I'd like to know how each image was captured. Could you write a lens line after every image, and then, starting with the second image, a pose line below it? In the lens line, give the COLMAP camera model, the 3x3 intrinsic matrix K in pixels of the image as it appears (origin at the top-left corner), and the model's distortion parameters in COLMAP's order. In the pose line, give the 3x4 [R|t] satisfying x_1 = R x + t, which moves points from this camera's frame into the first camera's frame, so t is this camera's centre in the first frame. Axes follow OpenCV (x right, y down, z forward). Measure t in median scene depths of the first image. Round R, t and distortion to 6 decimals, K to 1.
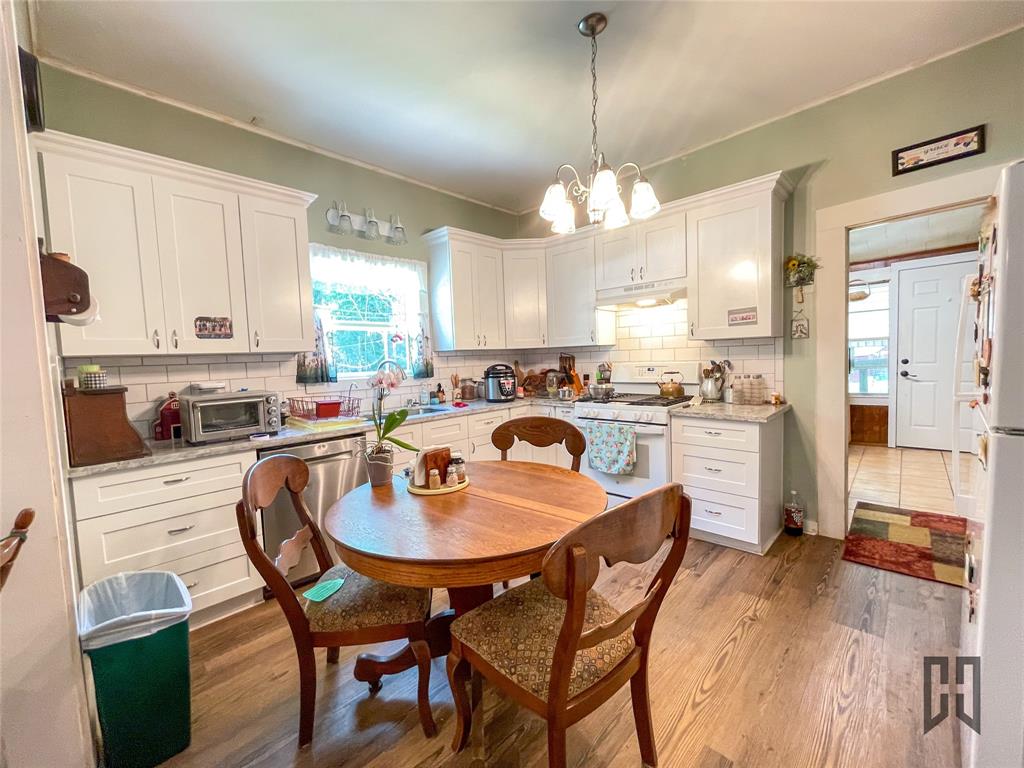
lens RADIAL K [[415.5, 0, 507.9], [0, 415.5, 382.3], [0, 0, 1]] dist [0.002231, -0.000265]
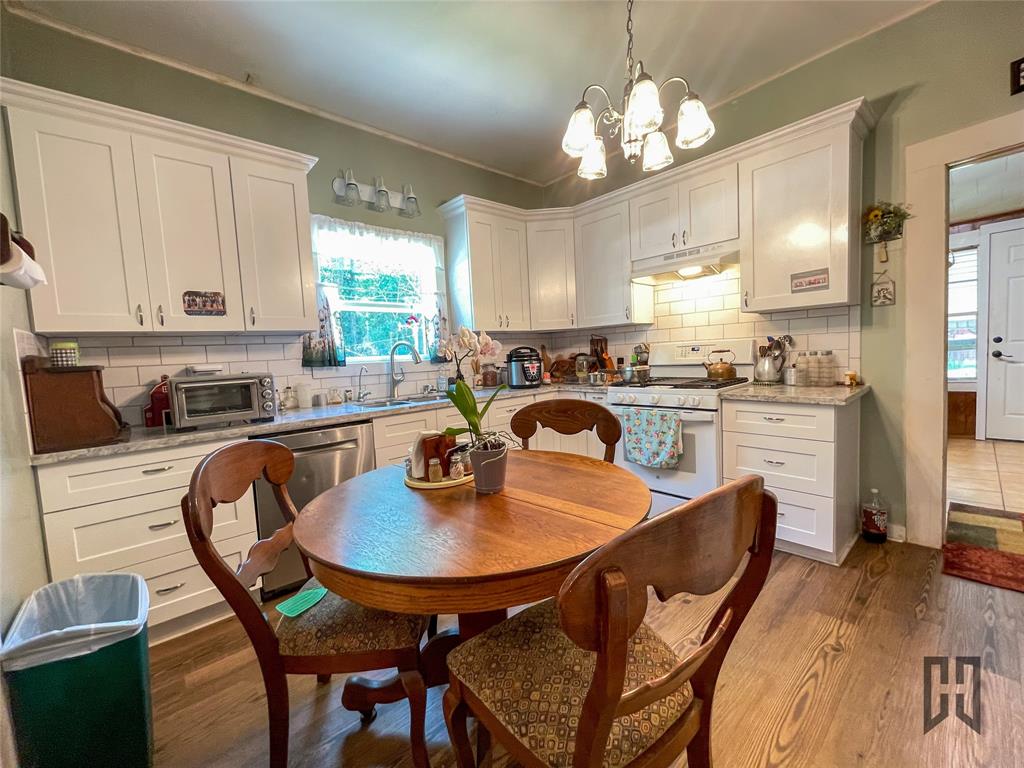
lens RADIAL K [[415.5, 0, 507.9], [0, 415.5, 382.3], [0, 0, 1]] dist [0.002231, -0.000265]
pose [[0.997075, -0.008927, -0.075908, 0.021080], [0.009825, 0.999886, 0.011462, 0.034532], [0.075797, -0.012175, 0.997049, 0.128947]]
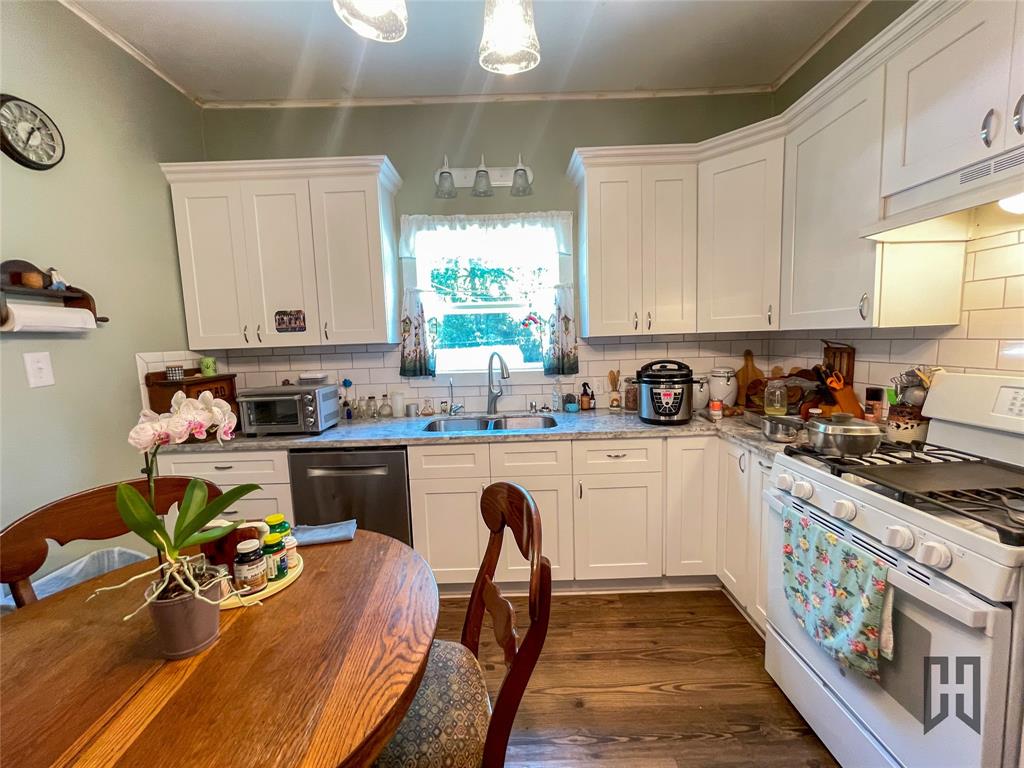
lens RADIAL K [[418.6, 0, 508.1], [0, 418.6, 382.9], [0, 0, 1]] dist [-0.001117, 0.000290]
pose [[0.701109, 0.085892, -0.707862, 0.371716], [-0.036213, 0.995727, 0.084953, -0.080370], [0.712134, -0.033927, 0.701223, 0.603569]]
